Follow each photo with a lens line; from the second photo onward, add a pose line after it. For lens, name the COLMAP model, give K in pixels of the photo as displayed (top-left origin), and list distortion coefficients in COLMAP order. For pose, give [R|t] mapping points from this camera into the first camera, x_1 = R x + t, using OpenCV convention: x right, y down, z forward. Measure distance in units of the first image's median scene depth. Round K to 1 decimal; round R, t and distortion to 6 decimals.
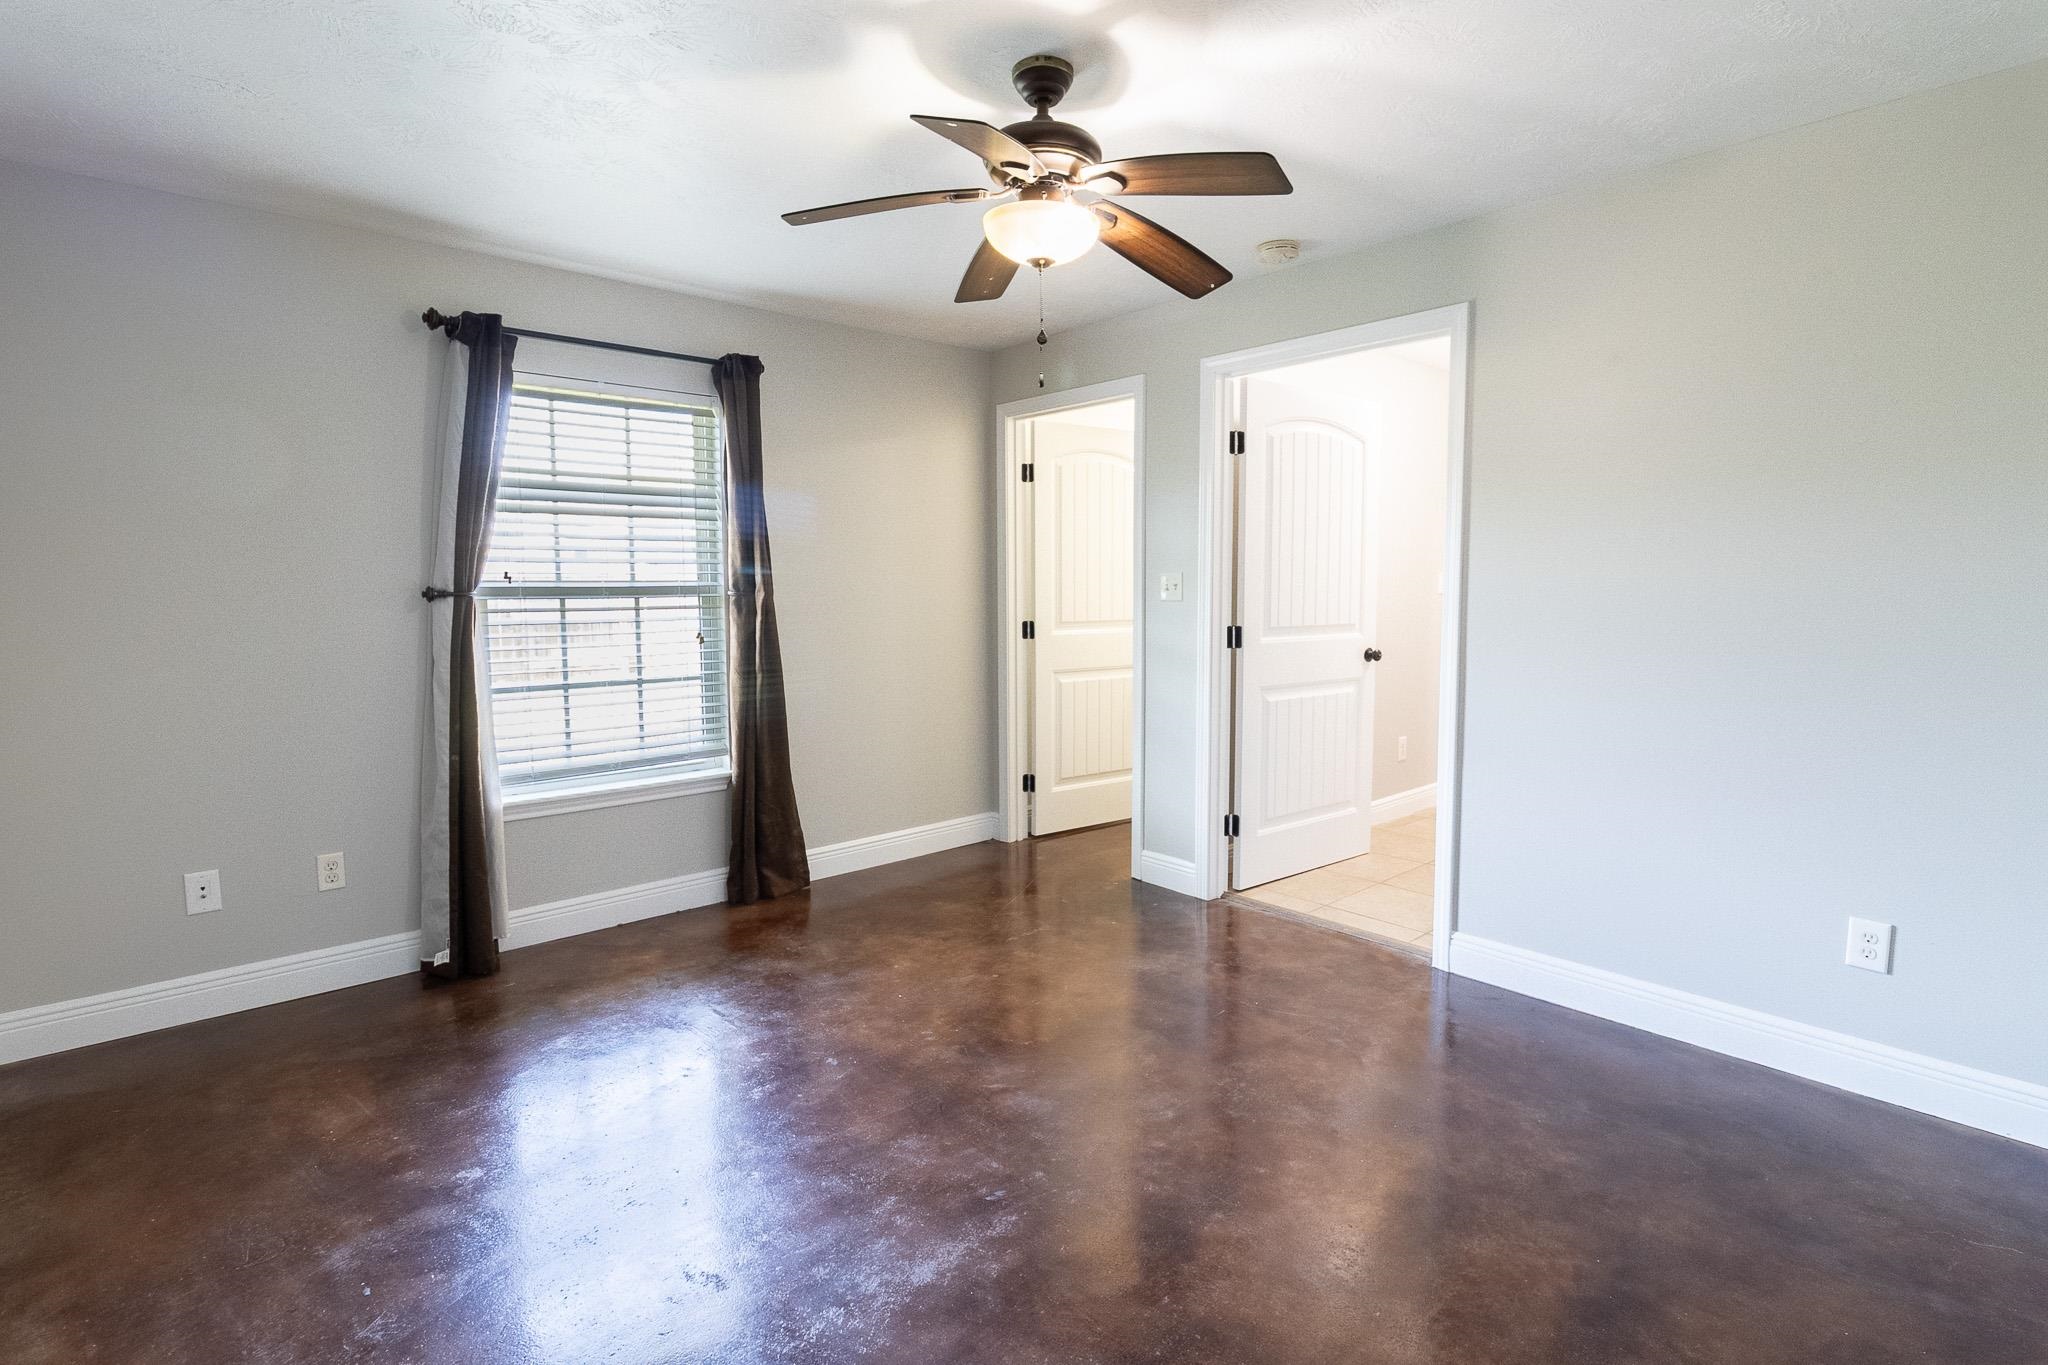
lens RADIAL K [[983.4, 0, 1030.5], [0, 983.4, 679.9], [0, 0, 1]] dist [-0.007525, -0.001402]
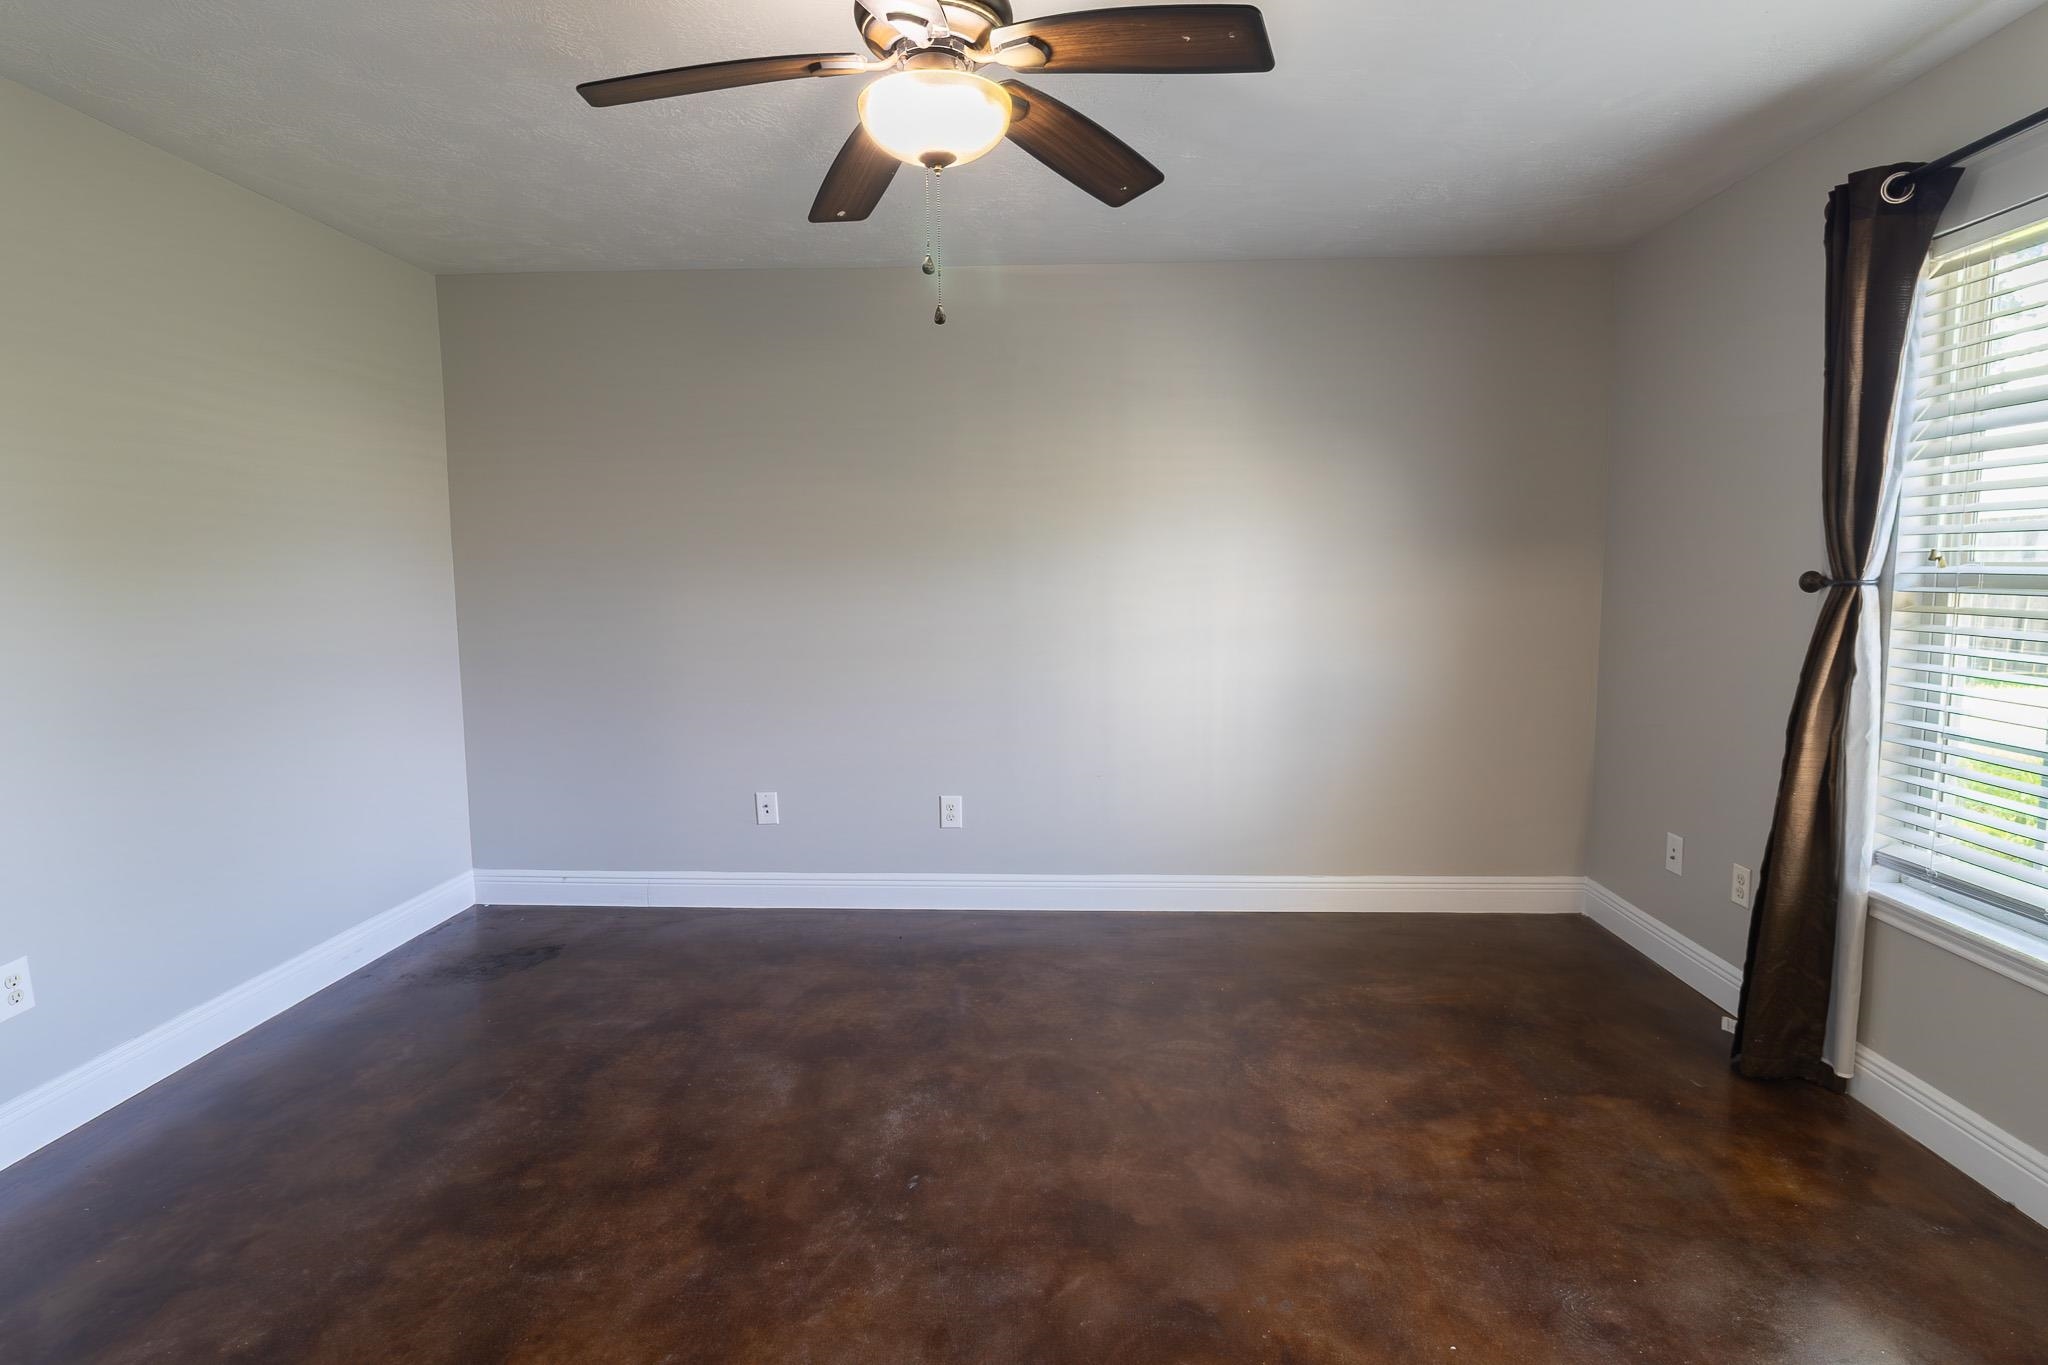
lens RADIAL K [[983.4, 0, 1034.9], [0, 983.4, 669.8], [0, 0, 1]] dist [-0.007525, -0.001402]
pose [[-0.691580, 0.083960, -0.717403, 0.392303], [-0.059509, 0.983221, 0.172436, -0.125327], [0.719844, 0.161945, -0.674980, 1.181895]]
